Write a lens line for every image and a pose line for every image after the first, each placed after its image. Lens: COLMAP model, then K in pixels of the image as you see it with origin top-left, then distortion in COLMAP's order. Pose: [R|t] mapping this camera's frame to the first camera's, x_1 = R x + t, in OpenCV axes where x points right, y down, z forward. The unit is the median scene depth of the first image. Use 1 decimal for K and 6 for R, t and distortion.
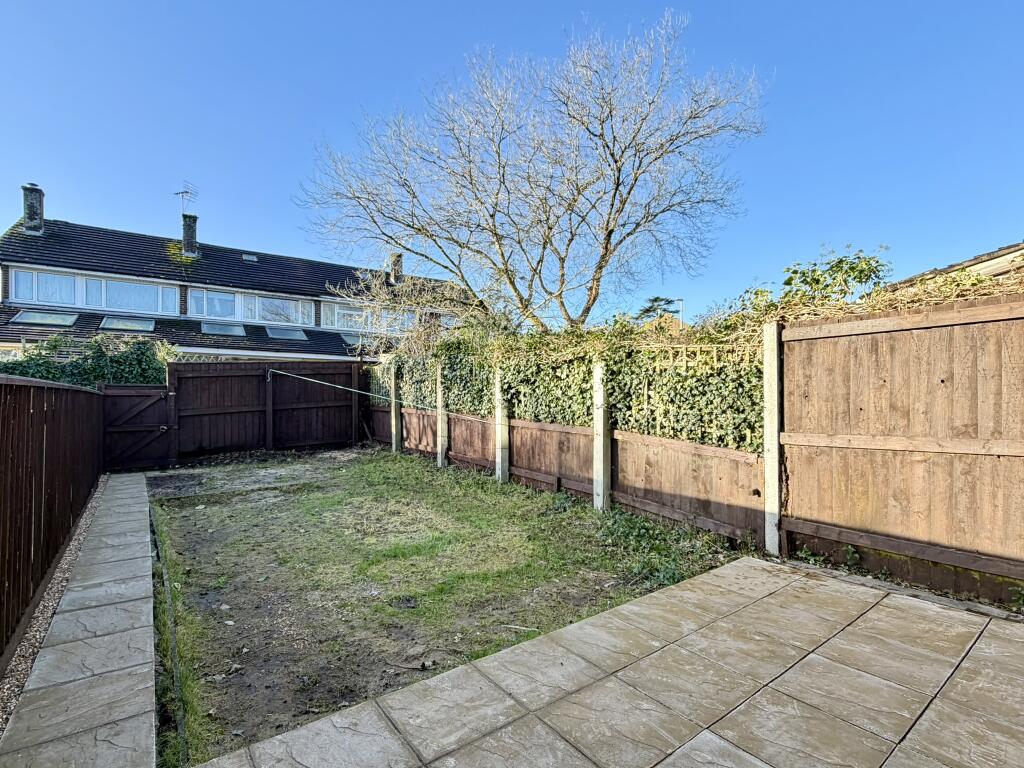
lens RADIAL K [[478.6, 0, 503.9], [0, 478.6, 402.5], [0, 0, 1]] dist [0.000285, -0.000699]
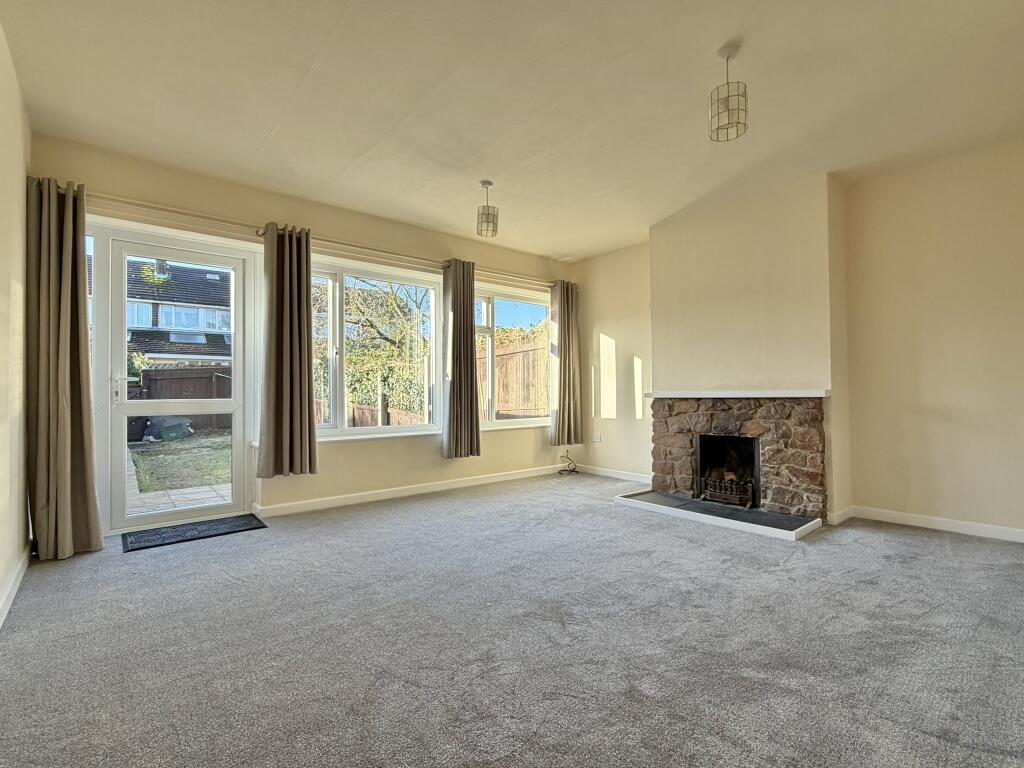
lens RADIAL K [[478.6, 0, 510.4], [0, 478.6, 382.3], [0, 0, 1]] dist [0.000285, -0.000699]
pose [[0.998907, -0.010210, 0.045620, 0.198758], [0.011401, 0.999599, -0.025929, 0.004064], [-0.045337, 0.026421, 0.998622, -0.286372]]
